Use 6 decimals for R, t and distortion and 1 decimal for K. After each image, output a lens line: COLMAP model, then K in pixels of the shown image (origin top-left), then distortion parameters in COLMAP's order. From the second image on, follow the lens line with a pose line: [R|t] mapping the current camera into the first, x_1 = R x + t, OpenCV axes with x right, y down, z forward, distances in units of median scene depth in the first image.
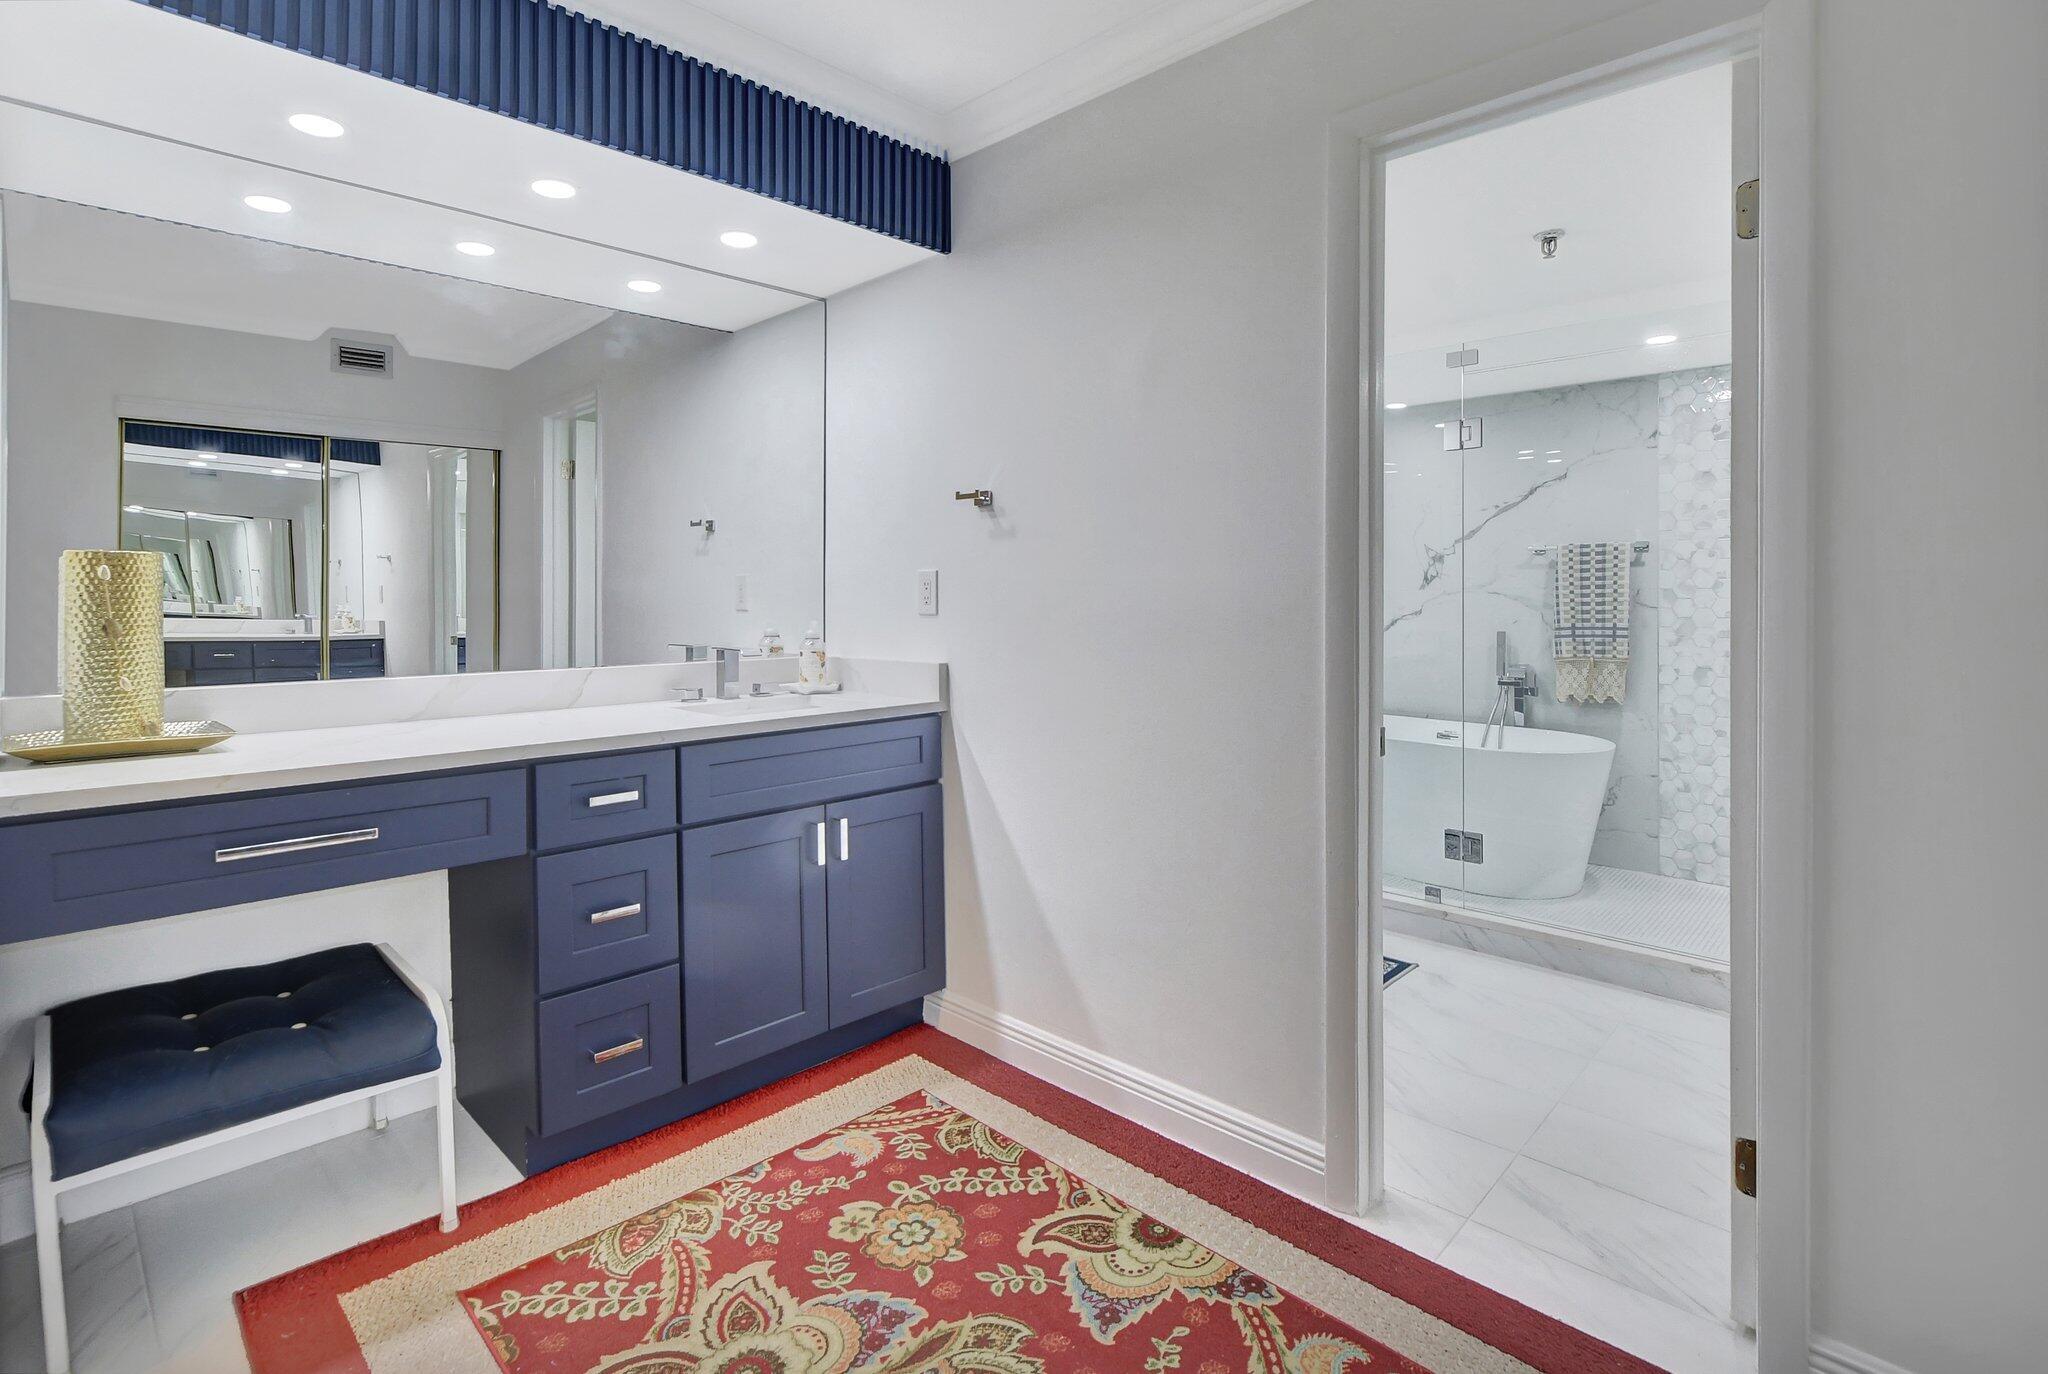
lens RADIAL K [[1001.6, 0, 1025.0], [0, 1001.6, 608.9], [0, 0, 1]] dist [0.001776, 0.000247]
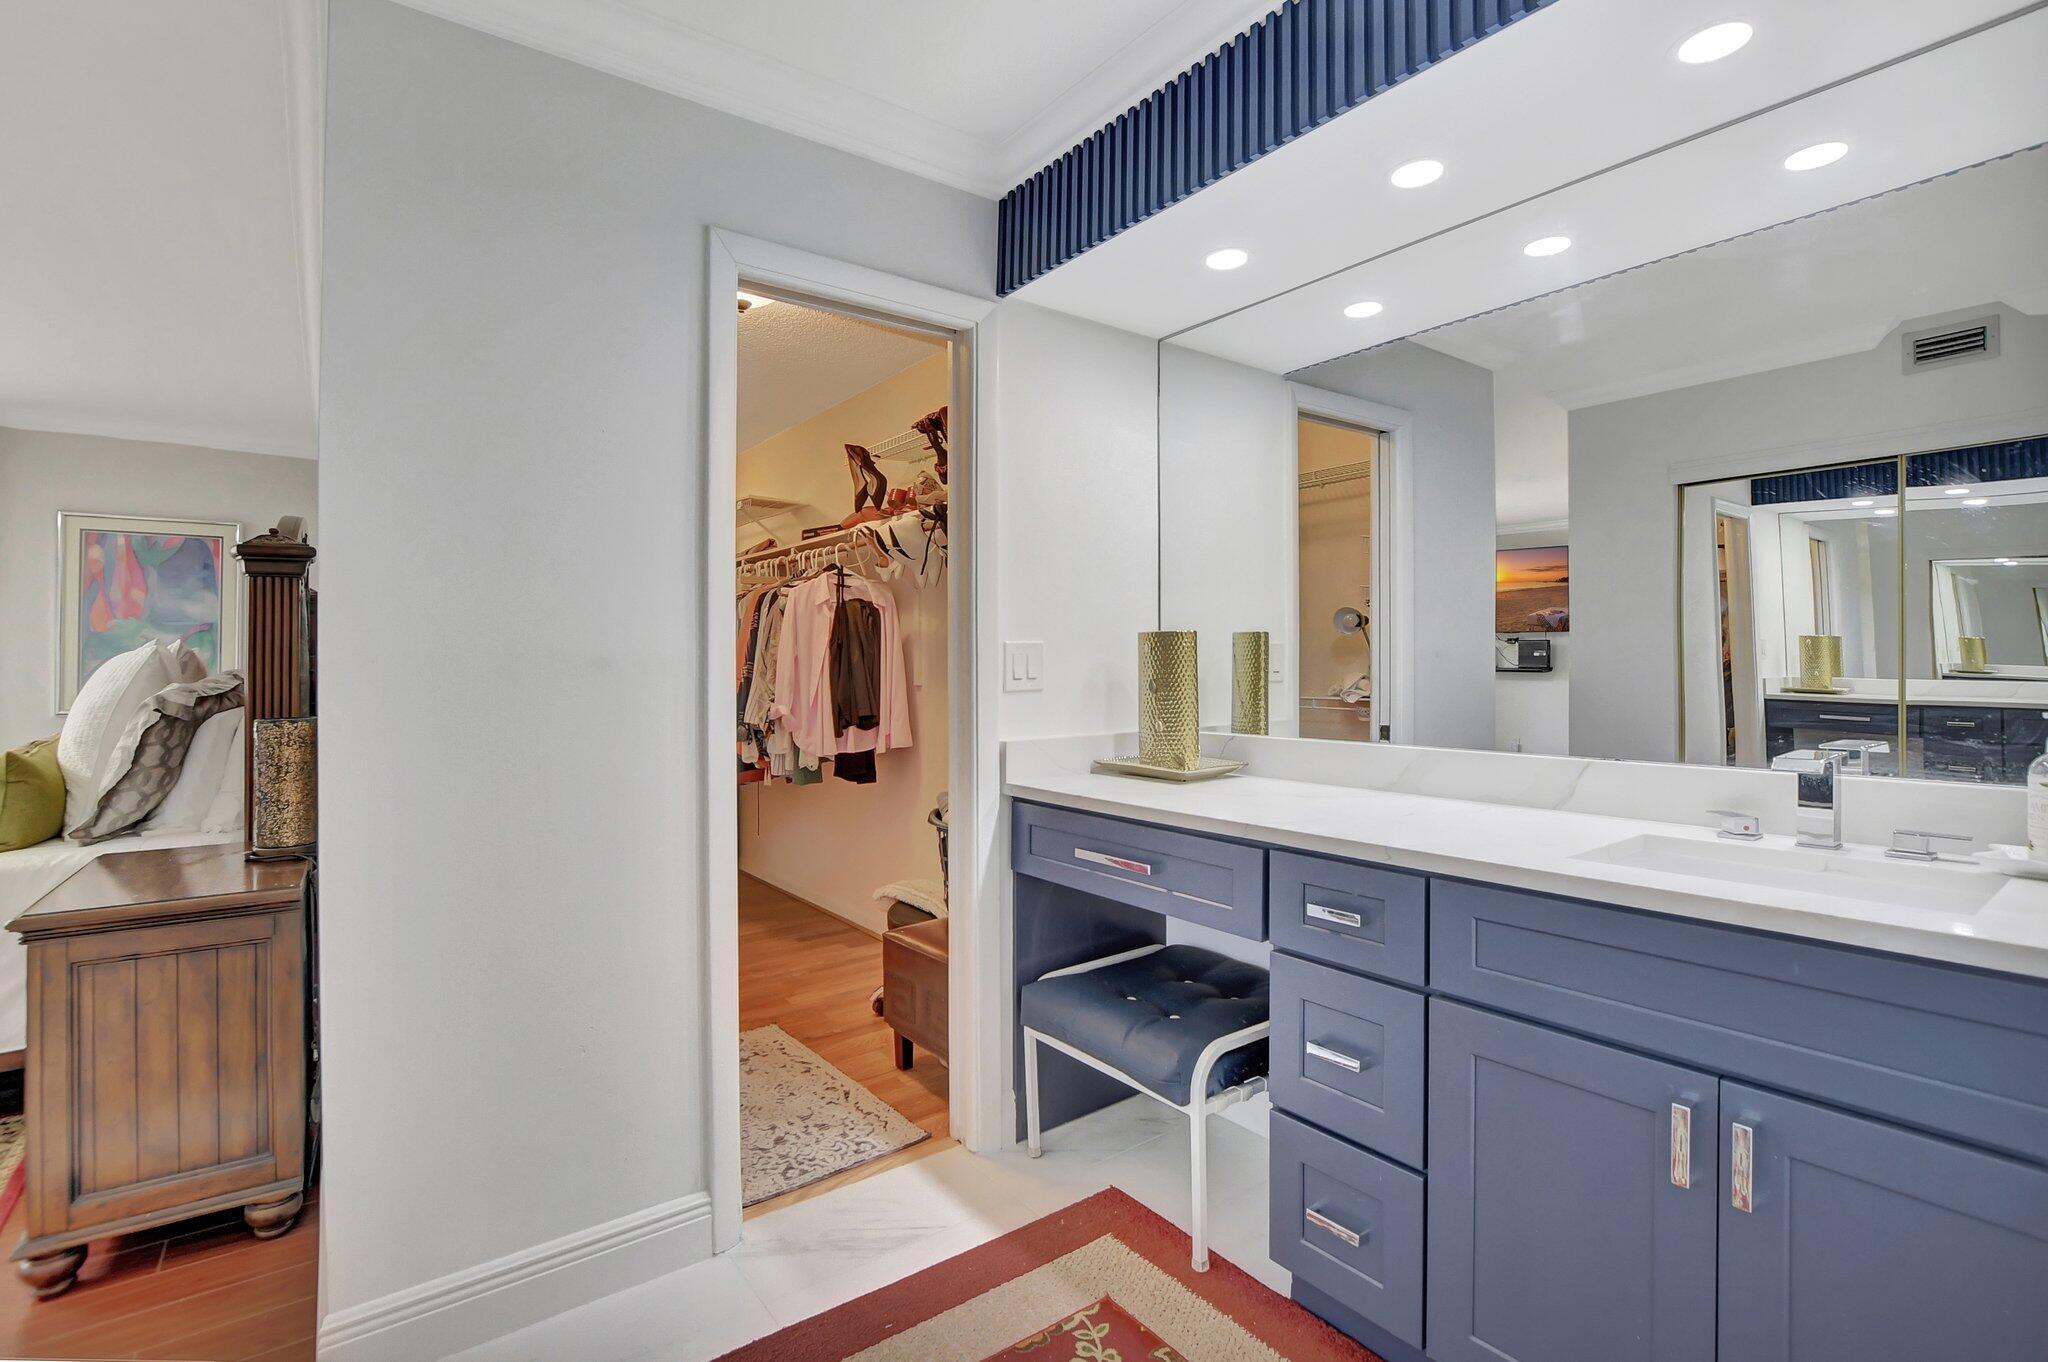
lens RADIAL K [[932.7, 0, 983.9], [0, 932.7, 670.5], [0, 0, 1]] dist [-0.021190, 0.000498]
pose [[-0.174763, 0.014203, -0.984508, 0.317043], [0.001651, 0.999899, 0.014132, -0.015815], [0.984609, 0.000844, -0.174769, 0.731207]]
